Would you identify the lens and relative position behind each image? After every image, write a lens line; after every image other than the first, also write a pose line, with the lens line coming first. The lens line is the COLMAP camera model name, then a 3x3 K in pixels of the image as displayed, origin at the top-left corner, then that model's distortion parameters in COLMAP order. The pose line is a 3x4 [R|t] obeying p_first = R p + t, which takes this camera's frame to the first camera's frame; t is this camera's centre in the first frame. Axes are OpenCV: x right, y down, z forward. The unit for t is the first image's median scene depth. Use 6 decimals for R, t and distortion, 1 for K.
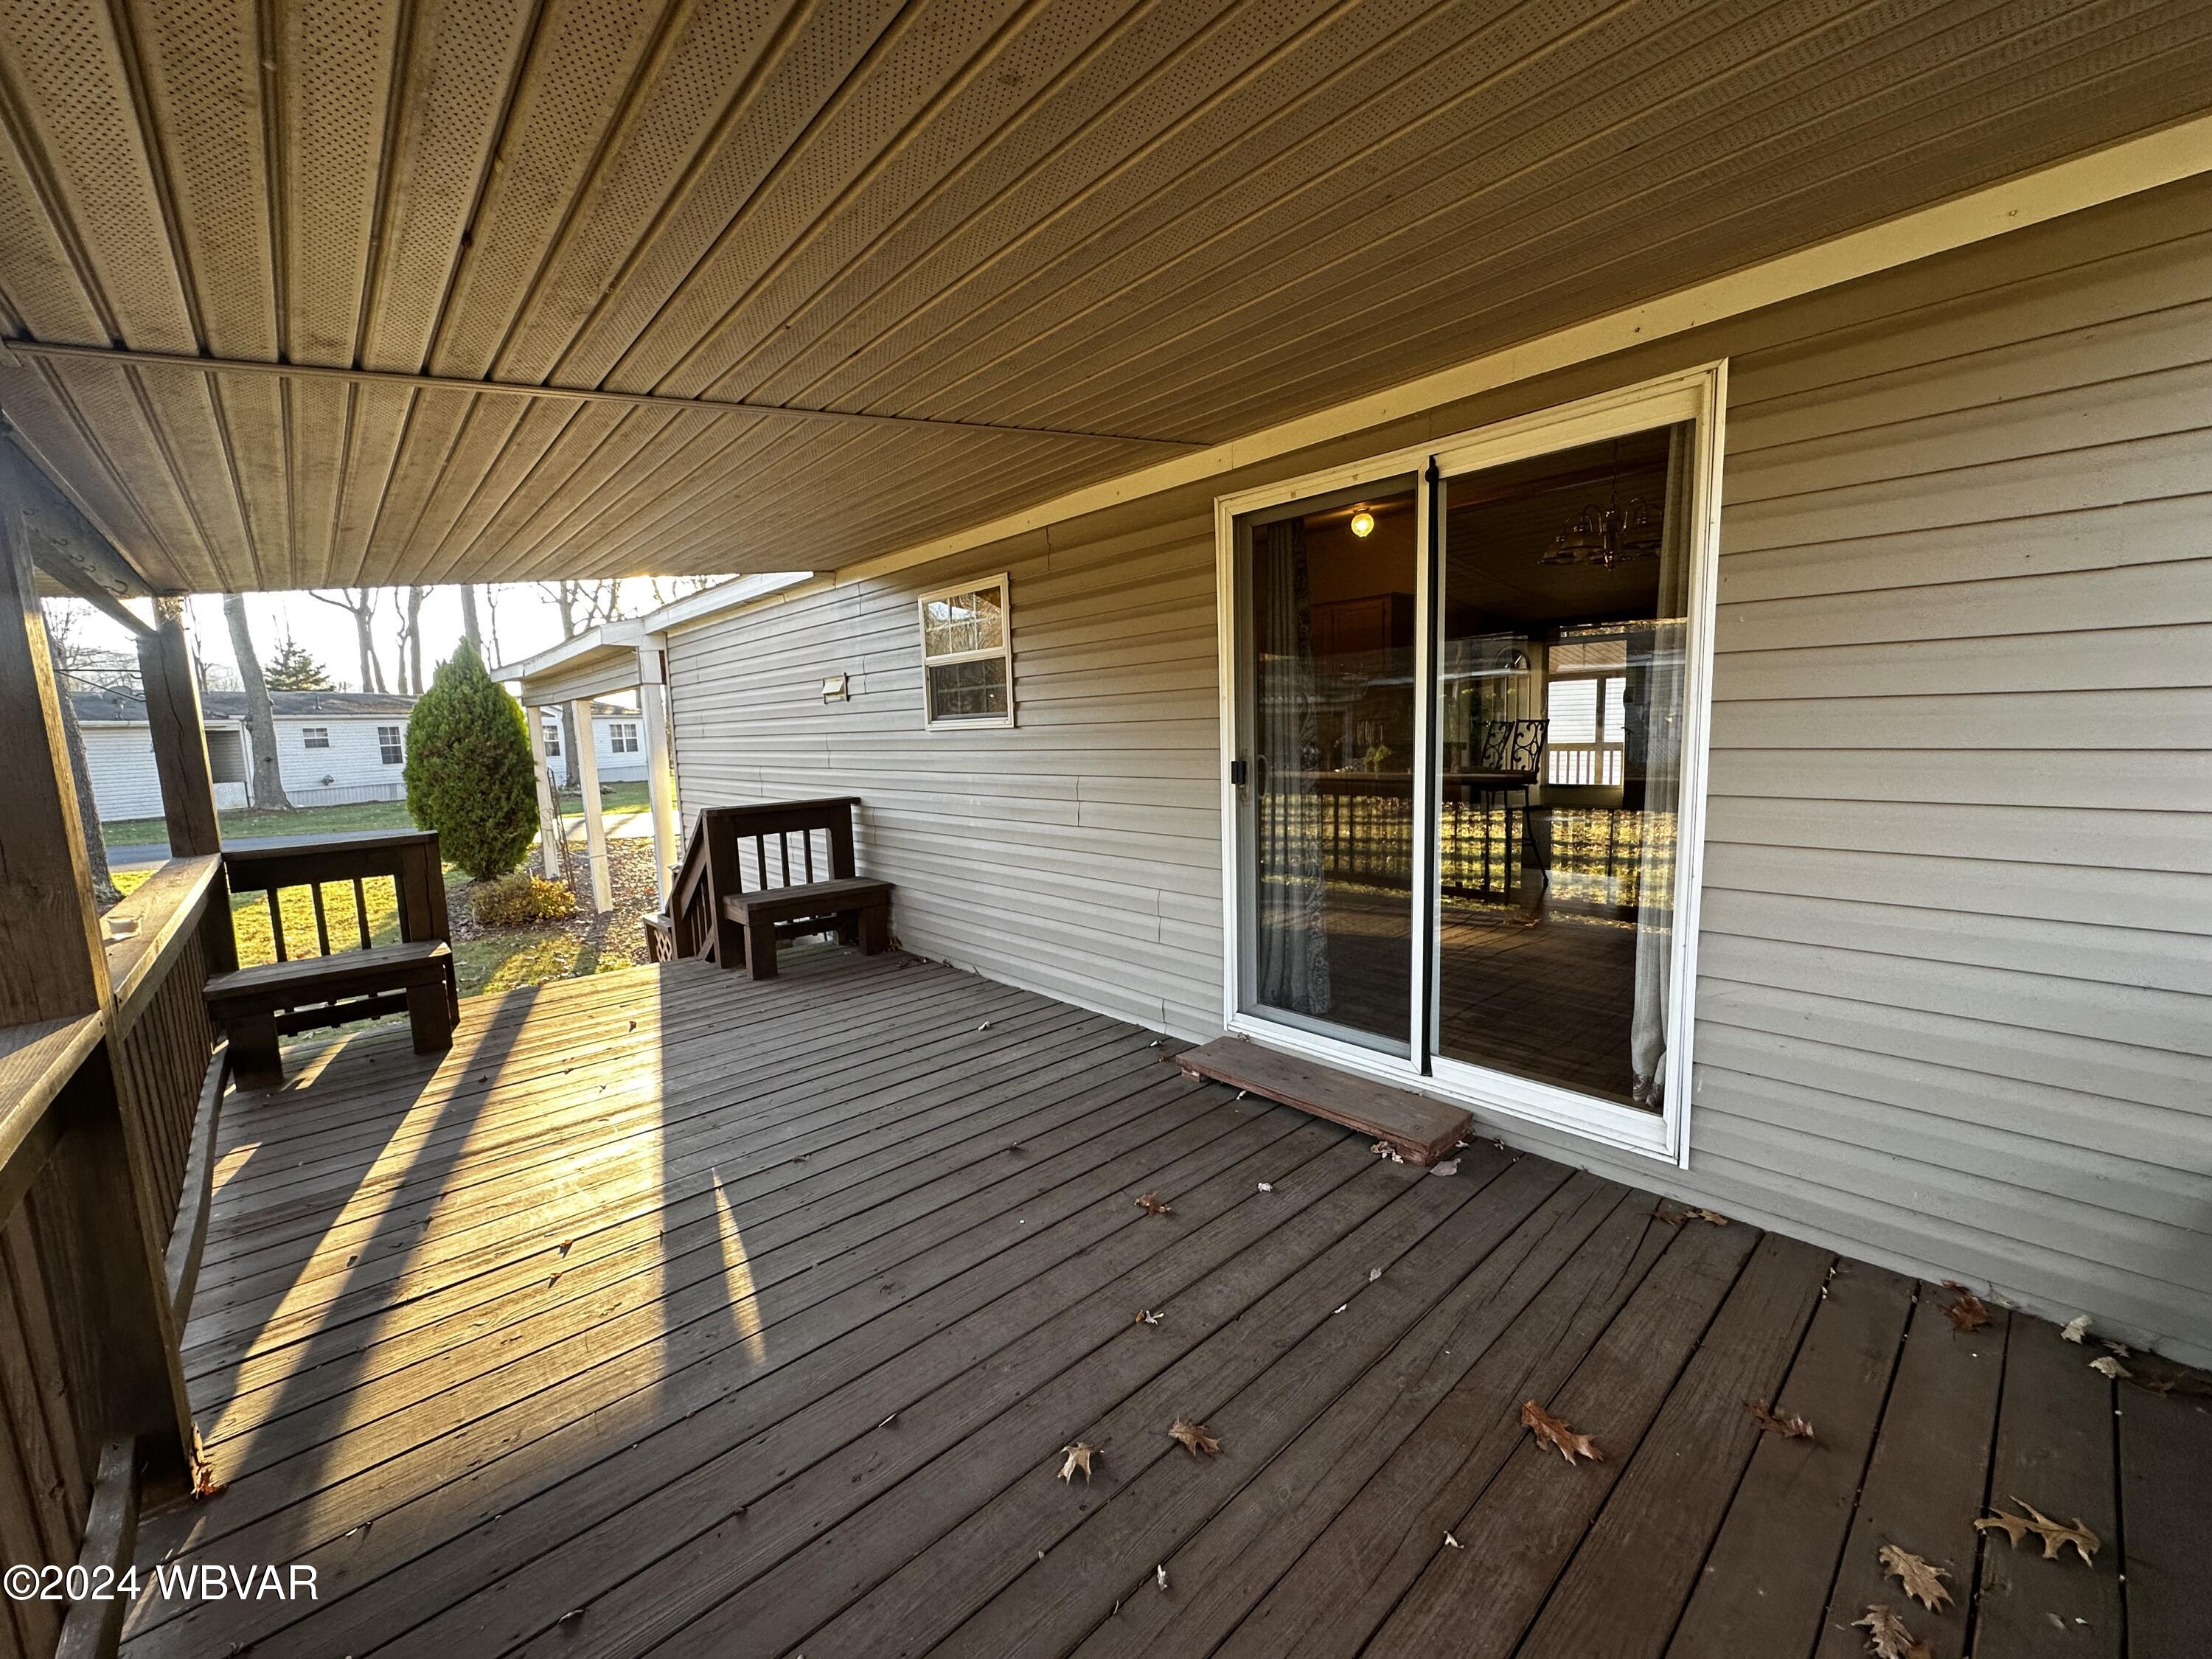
lens RADIAL K [[881.9, 0, 1108.7], [0, 881.9, 837.2], [0, 0, 1]] dist [-0.002998, 0.000314]
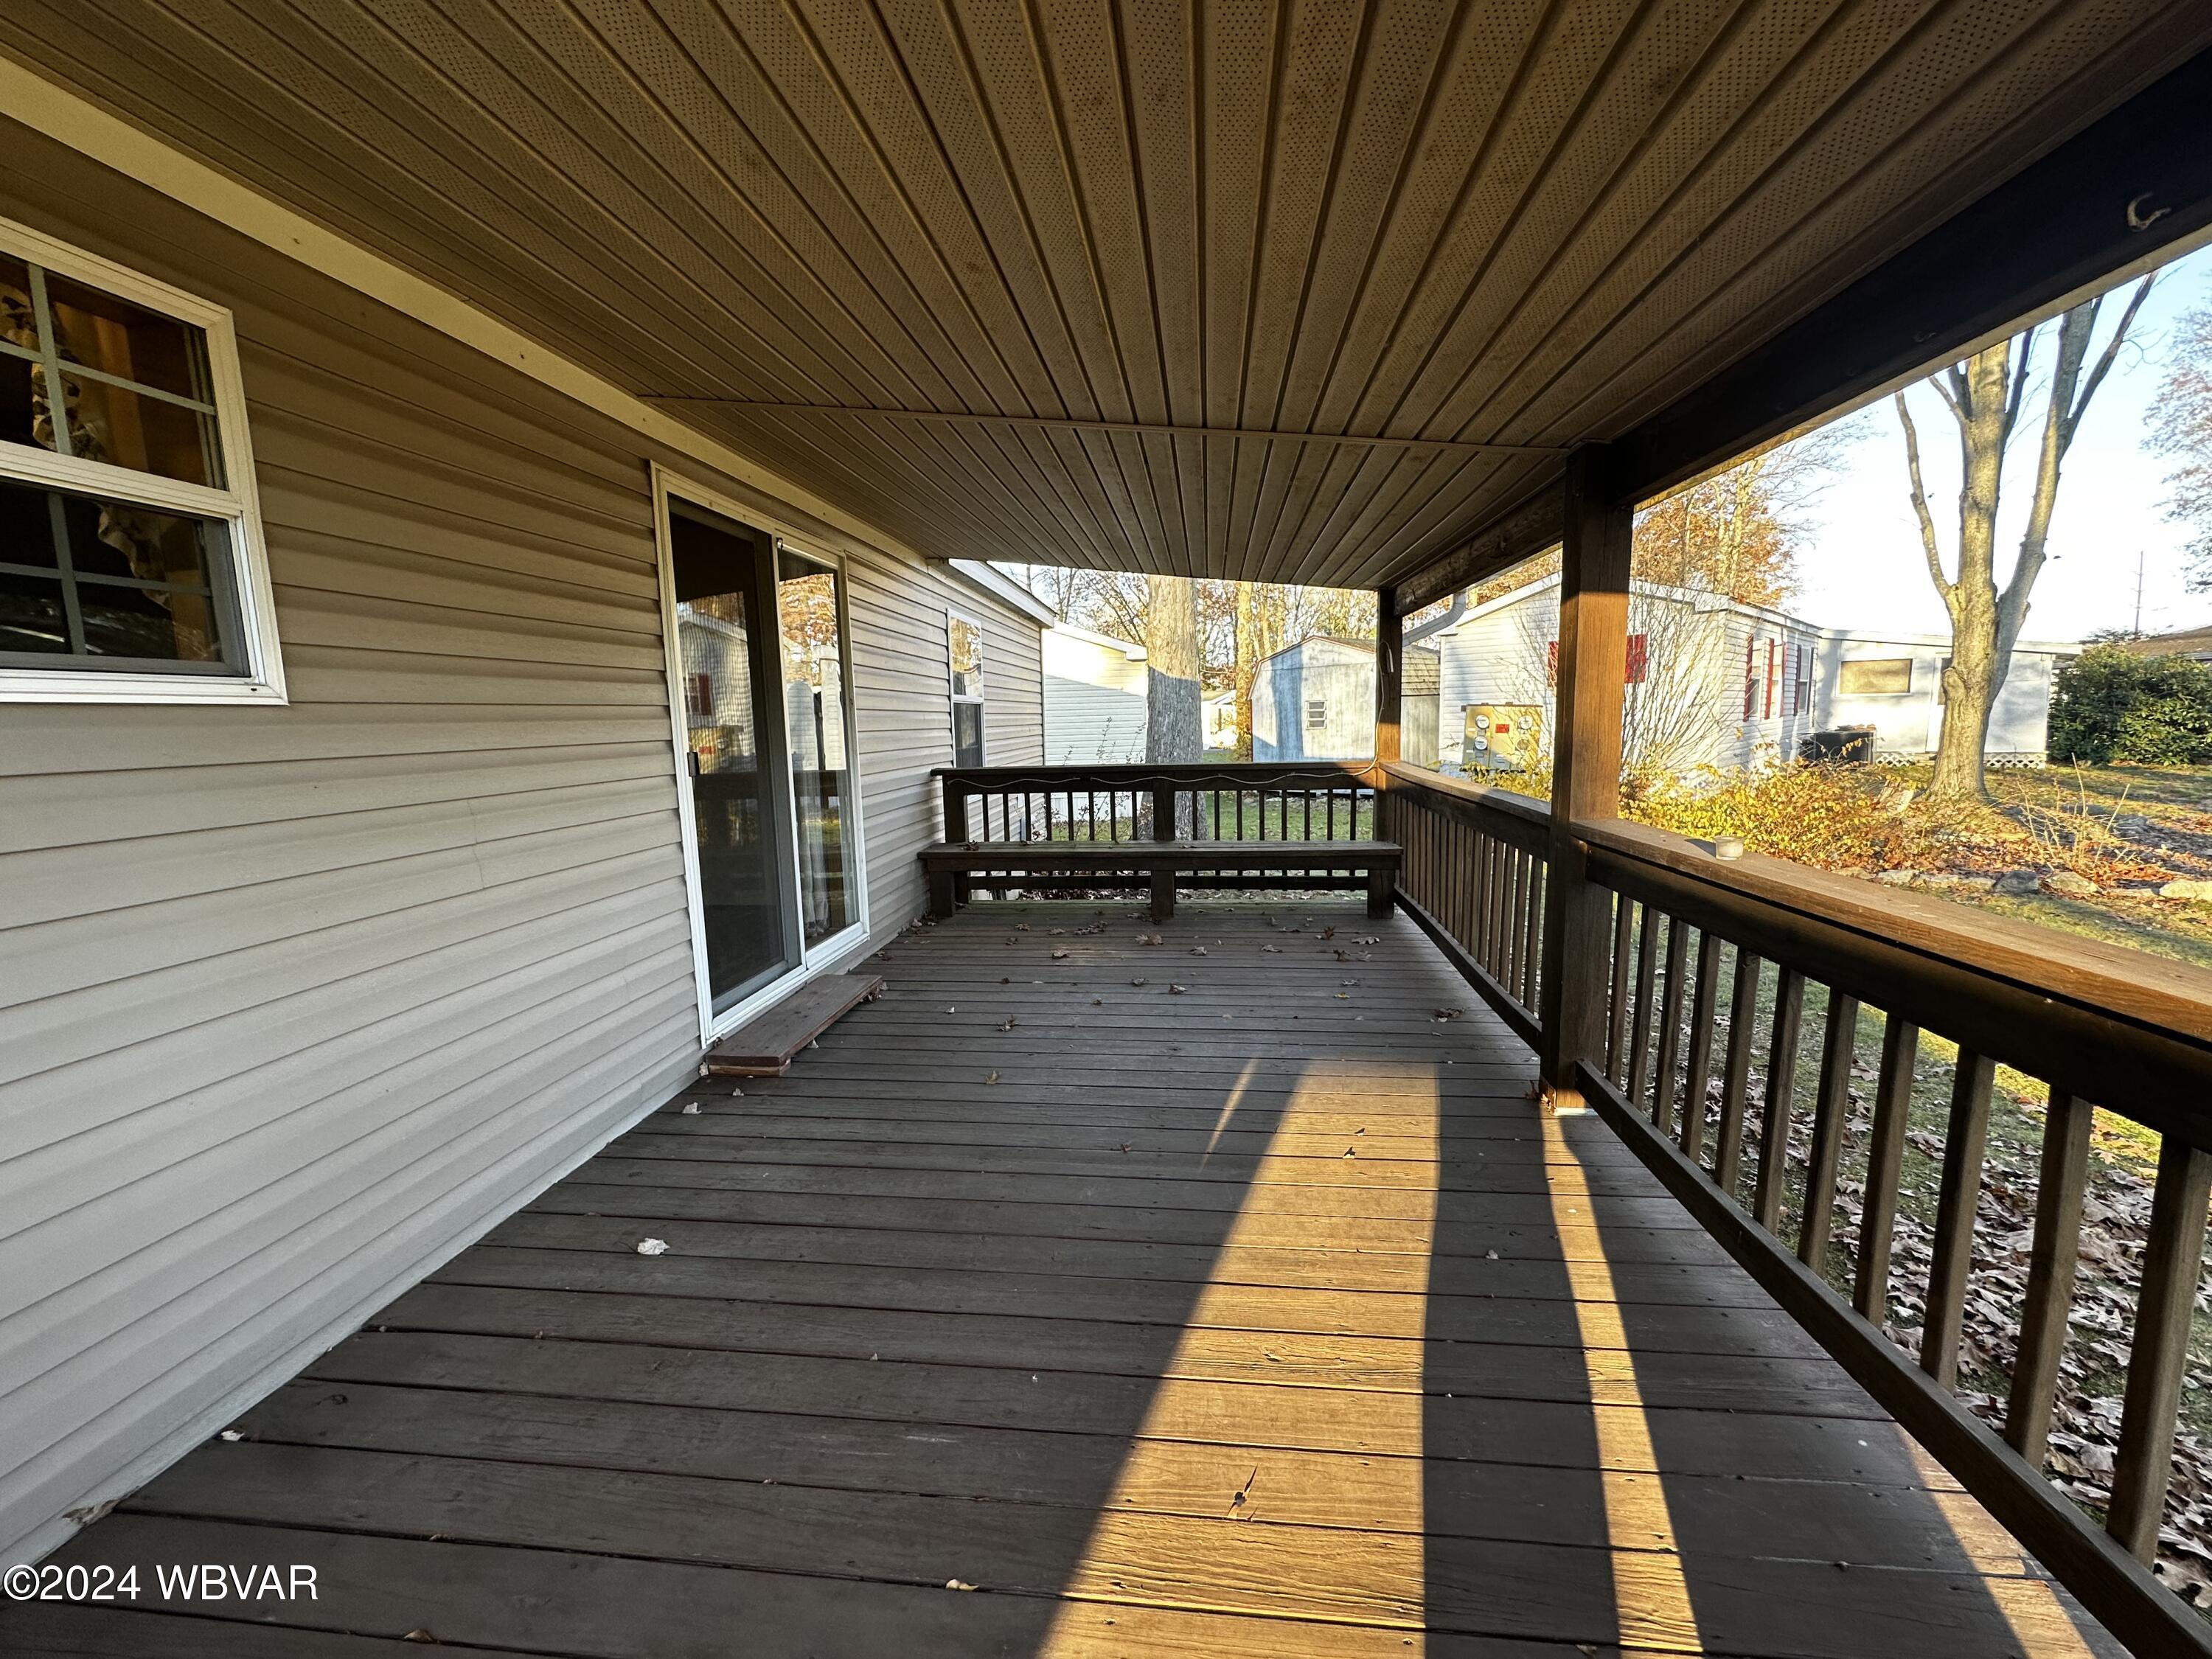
lens RADIAL K [[881.9, 0, 1112.6], [0, 881.9, 837.4], [0, 0, 1]] dist [-0.002998, 0.000314]
pose [[-0.656169, -0.056400, 0.752503, -0.730466], [0.142463, 0.970012, 0.196928, -0.100323], [-0.741044, 0.236422, -0.628457, 1.080792]]
